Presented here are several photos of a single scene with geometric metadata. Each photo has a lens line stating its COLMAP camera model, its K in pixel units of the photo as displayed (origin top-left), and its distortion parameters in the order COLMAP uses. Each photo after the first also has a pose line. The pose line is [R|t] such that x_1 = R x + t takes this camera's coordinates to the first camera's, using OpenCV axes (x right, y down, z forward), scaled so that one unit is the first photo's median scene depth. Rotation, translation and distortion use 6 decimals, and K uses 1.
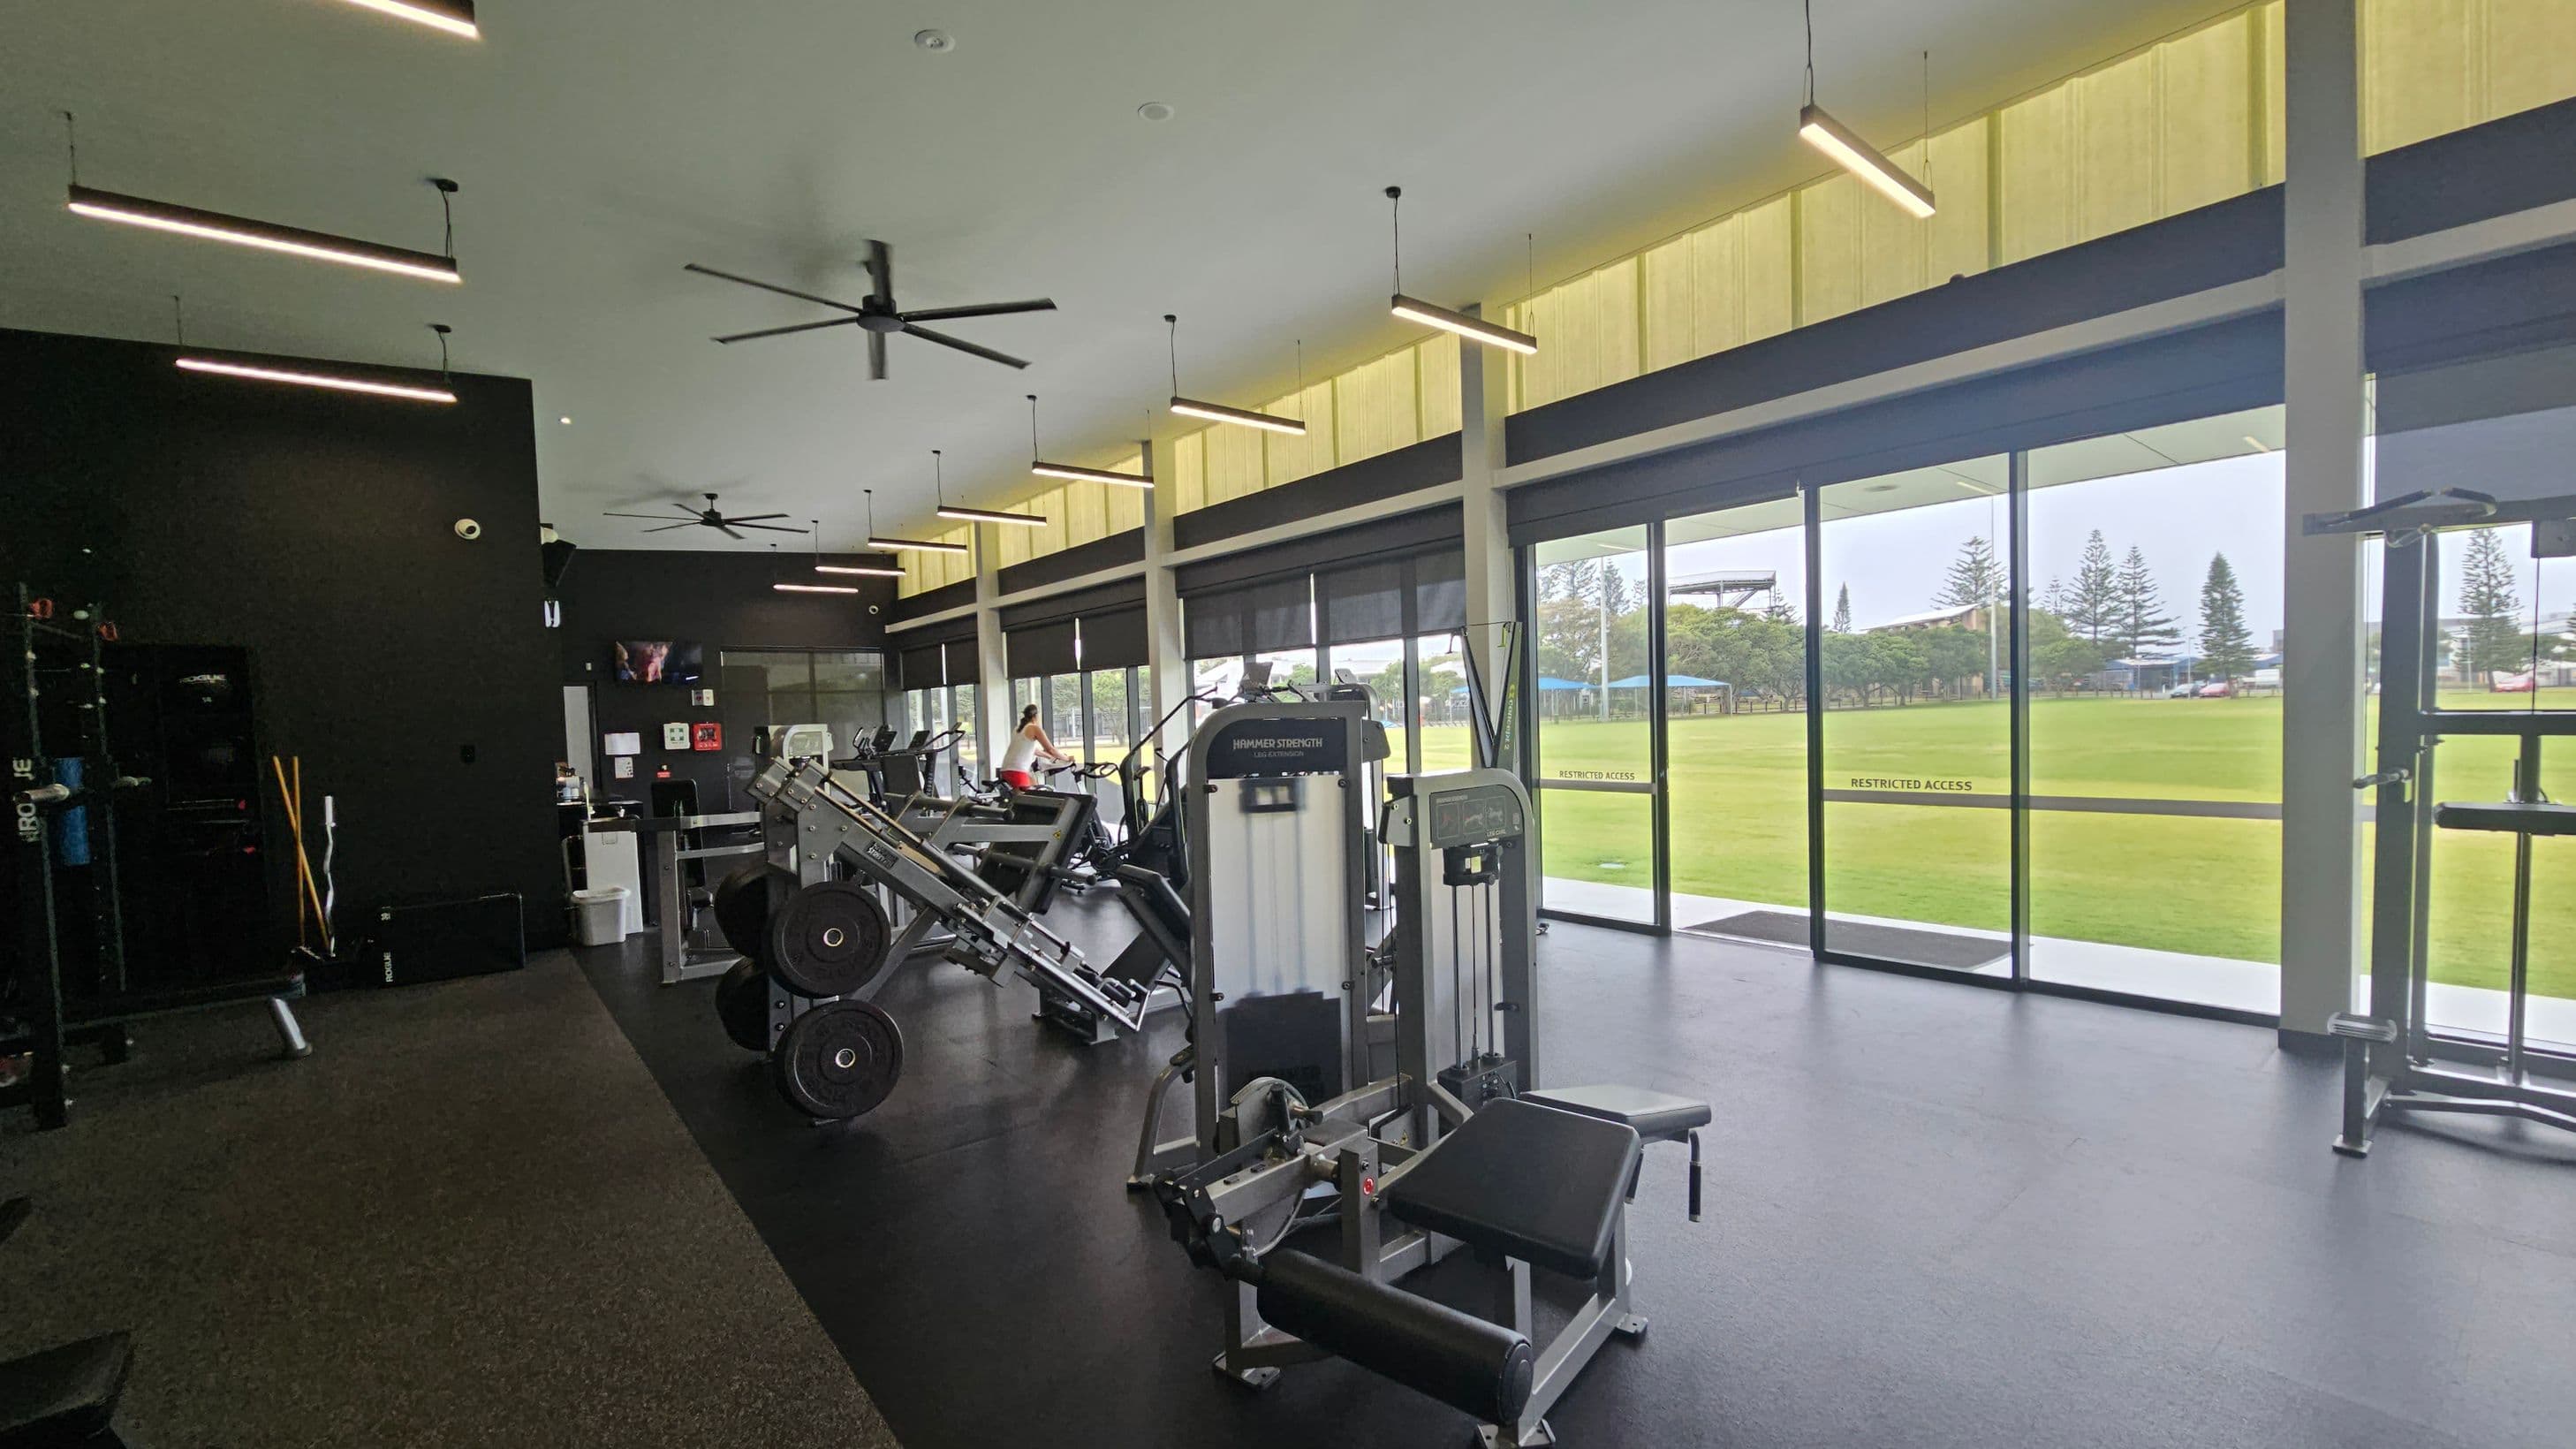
lens RADIAL K [[1055.1, 0, 1286.1], [0, 1055.1, 716.8], [0, 0, 1]] dist [-0.000254, -0.000159]
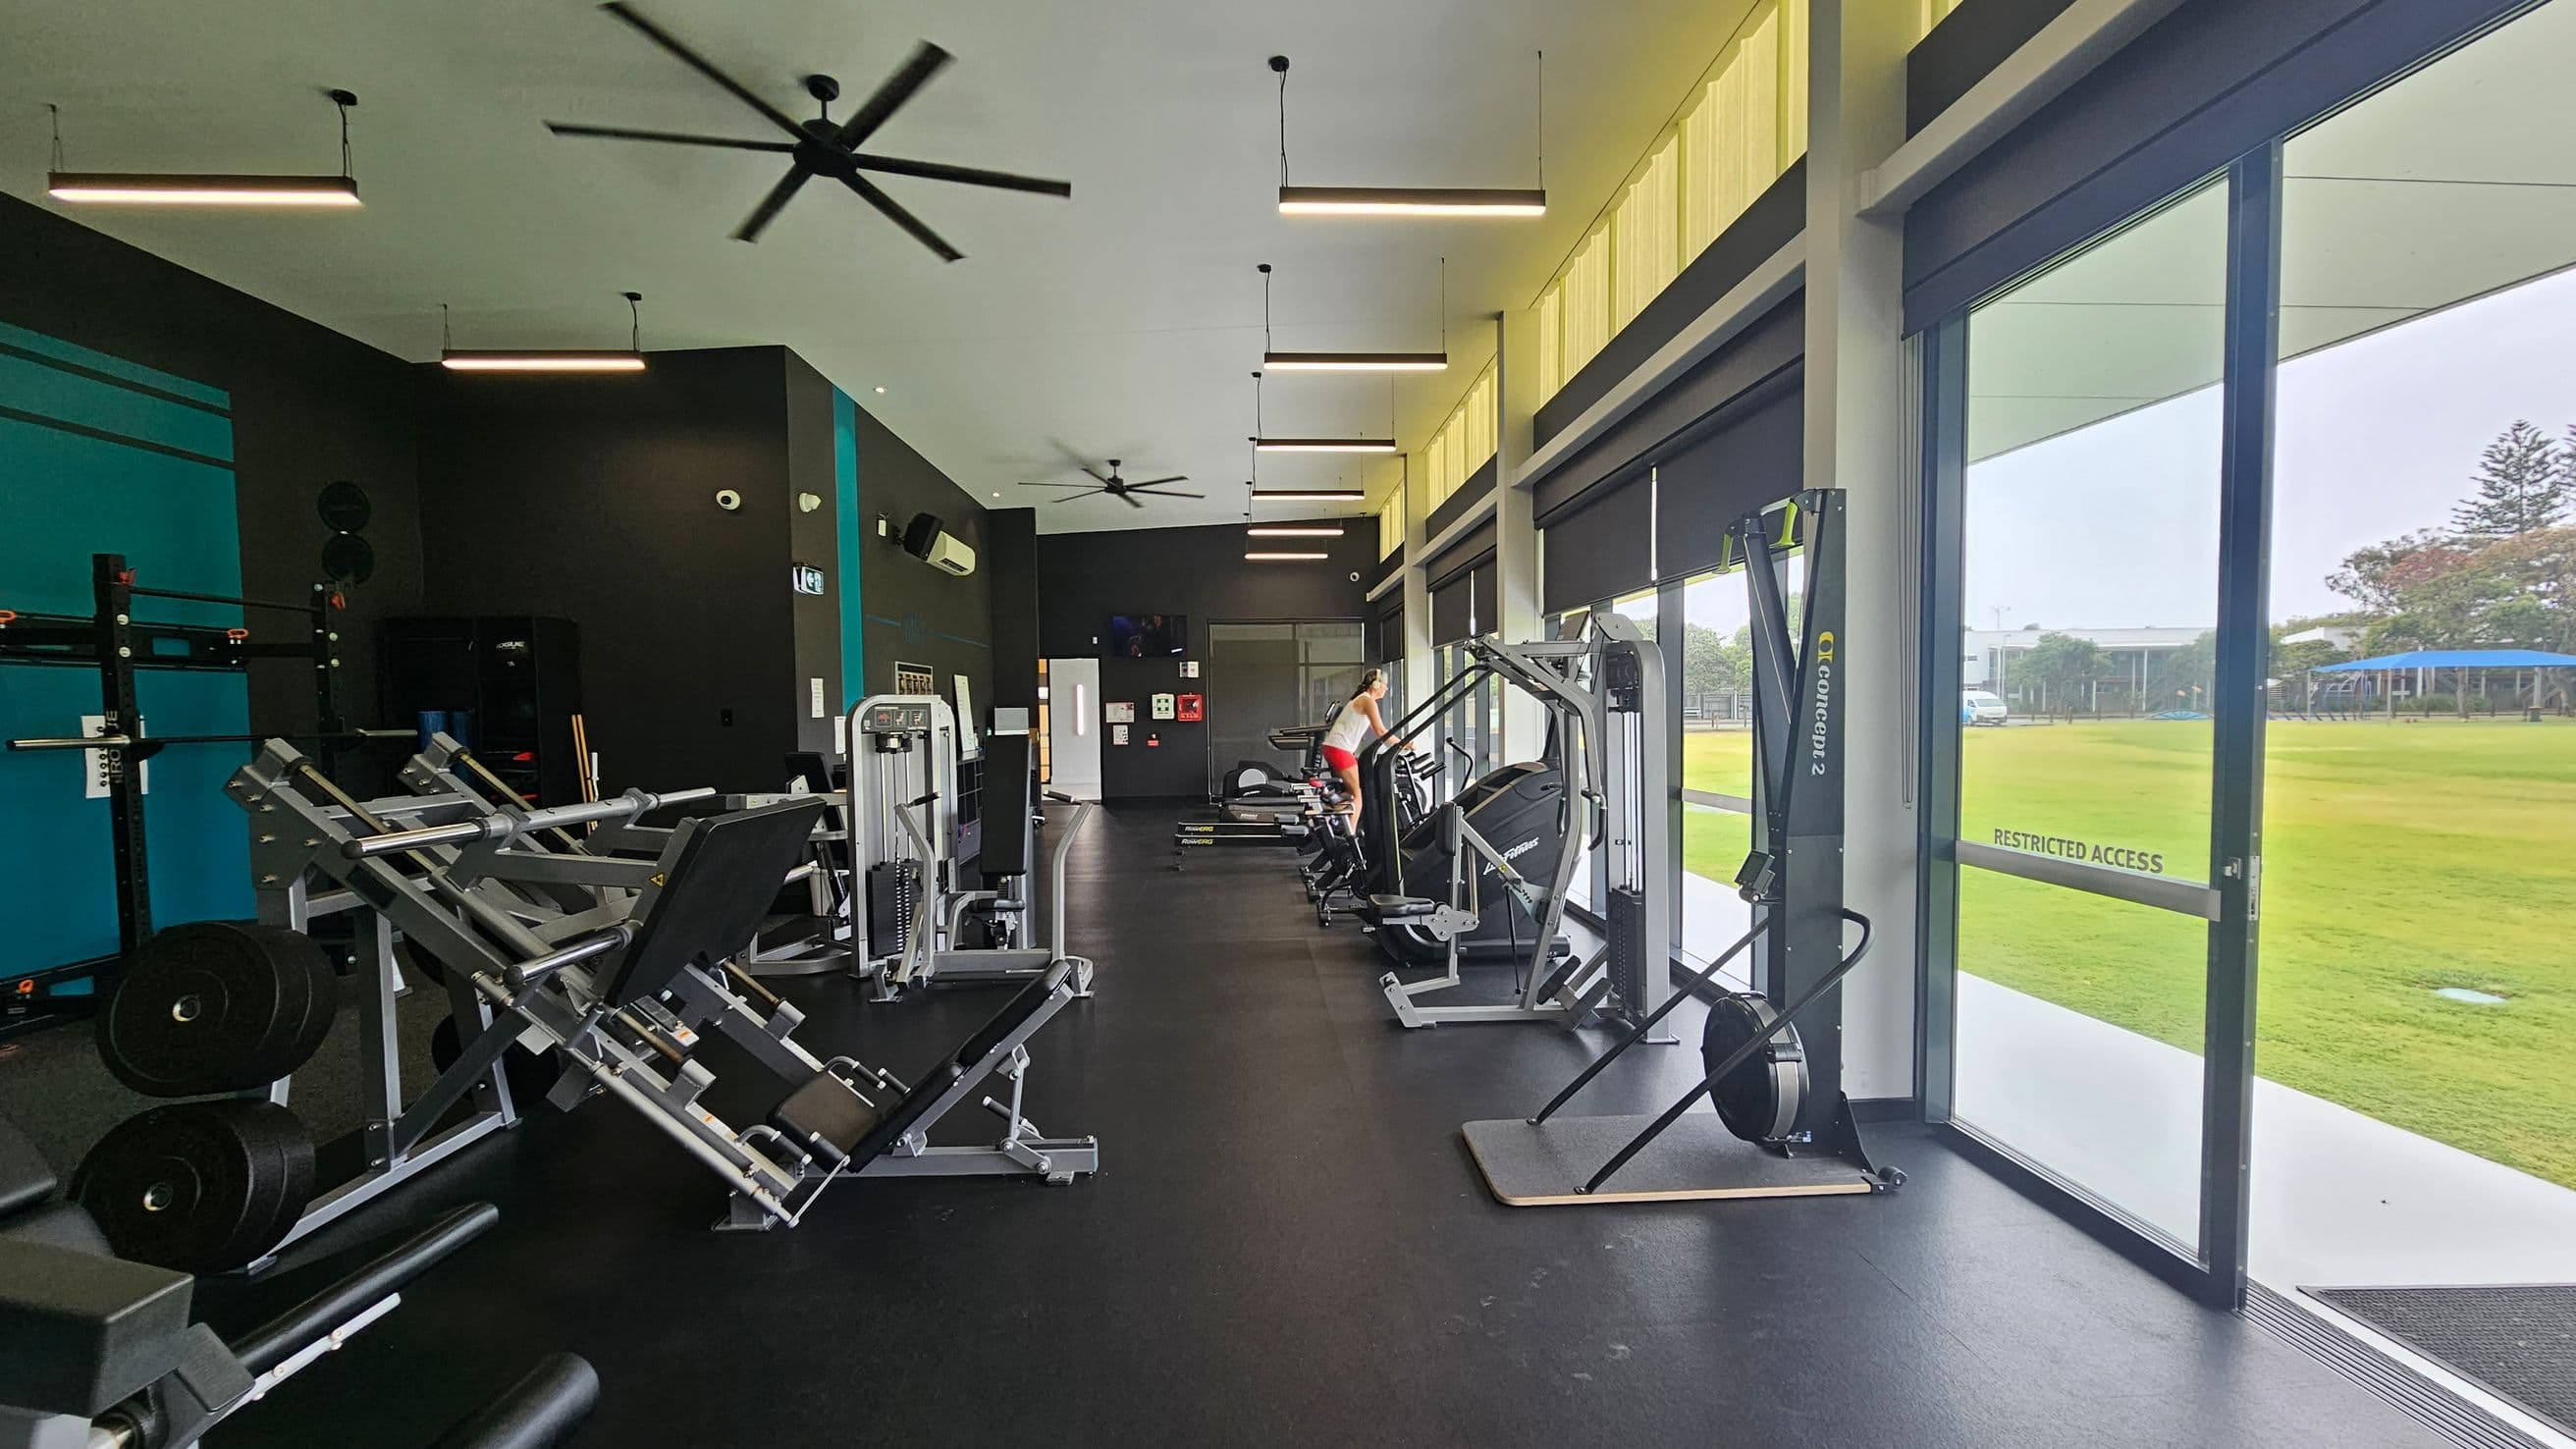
lens RADIAL K [[1055.0, 0, 1287.1], [0, 1055.0, 734.2], [0, 0, 1]] dist [-0.000254, -0.000159]
pose [[0.806651, 0.038435, -0.589778, 0.229577], [-0.016412, 0.998955, 0.042654, -0.001426], [0.590801, -0.024728, 0.806439, 0.389880]]
